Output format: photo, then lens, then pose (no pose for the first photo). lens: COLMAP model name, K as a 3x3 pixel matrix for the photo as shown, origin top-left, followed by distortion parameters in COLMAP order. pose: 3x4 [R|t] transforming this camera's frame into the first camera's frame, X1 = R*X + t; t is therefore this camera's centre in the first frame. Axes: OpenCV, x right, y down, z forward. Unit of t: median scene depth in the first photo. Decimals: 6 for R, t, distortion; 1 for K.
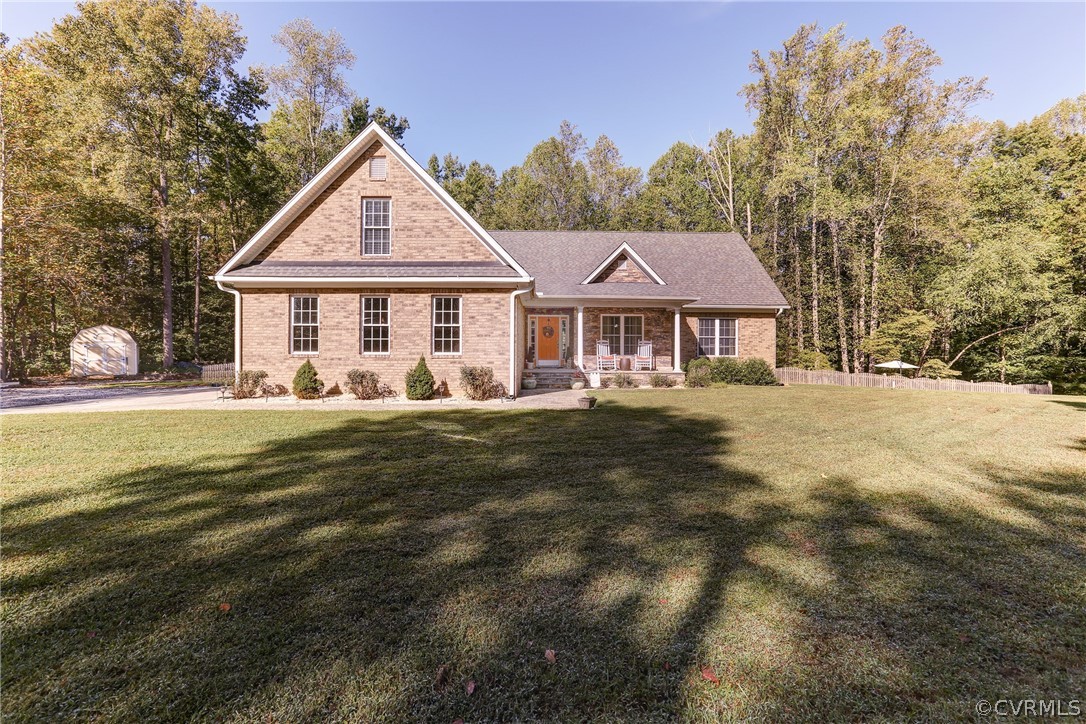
lens RADIAL K [[486.5, 0, 550.0], [0, 486.5, 356.6], [0, 0, 1]] dist [-0.002782, 0.000135]
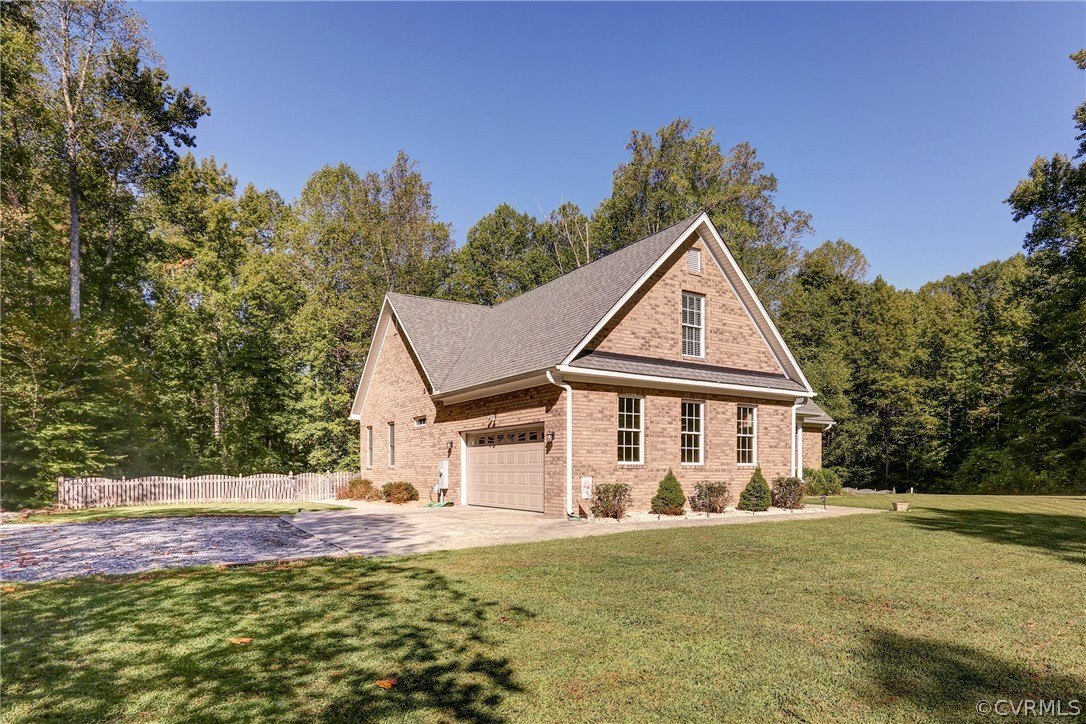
lens RADIAL K [[664.5, 0, 526.1], [0, 664.5, 459.2], [0, 0, 1]] dist [-0.003945, 0.002097]
pose [[0.839446, 0.008424, 0.543377, -1.158195], [-0.008896, 0.999959, -0.001759, -0.009717], [-0.543370, -0.003357, 0.839487, 0.110355]]
